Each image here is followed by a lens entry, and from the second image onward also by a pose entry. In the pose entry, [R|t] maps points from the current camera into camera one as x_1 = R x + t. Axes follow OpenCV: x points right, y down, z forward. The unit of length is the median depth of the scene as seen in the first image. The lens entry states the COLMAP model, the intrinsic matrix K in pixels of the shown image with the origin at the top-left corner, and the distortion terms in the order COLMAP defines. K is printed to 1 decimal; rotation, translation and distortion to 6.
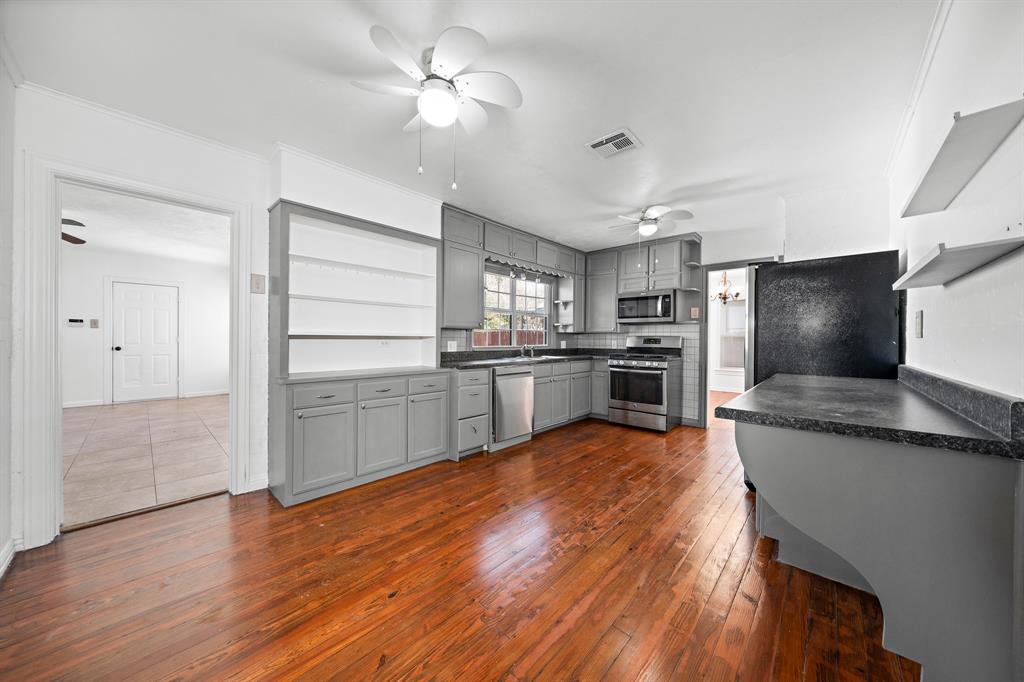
lens RADIAL K [[347.2, 0, 509.5], [0, 347.2, 339.7], [0, 0, 1]] dist [-0.006500, 0.000576]
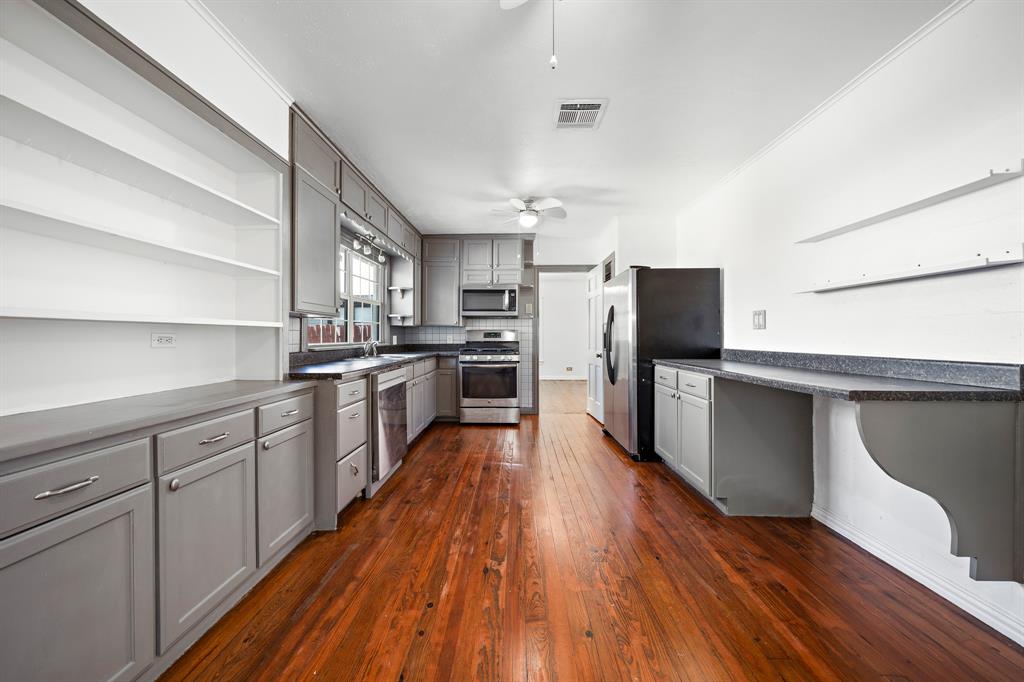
lens RADIAL K [[347.2, 0, 507.2], [0, 347.2, 333.0], [0, 0, 1]] dist [-0.006500, 0.000576]
pose [[0.756042, -0.003417, 0.654515, -0.223171], [0.009148, 0.999944, -0.005347, 0.004301], [-0.654460, 0.010030, 0.756030, 0.228803]]
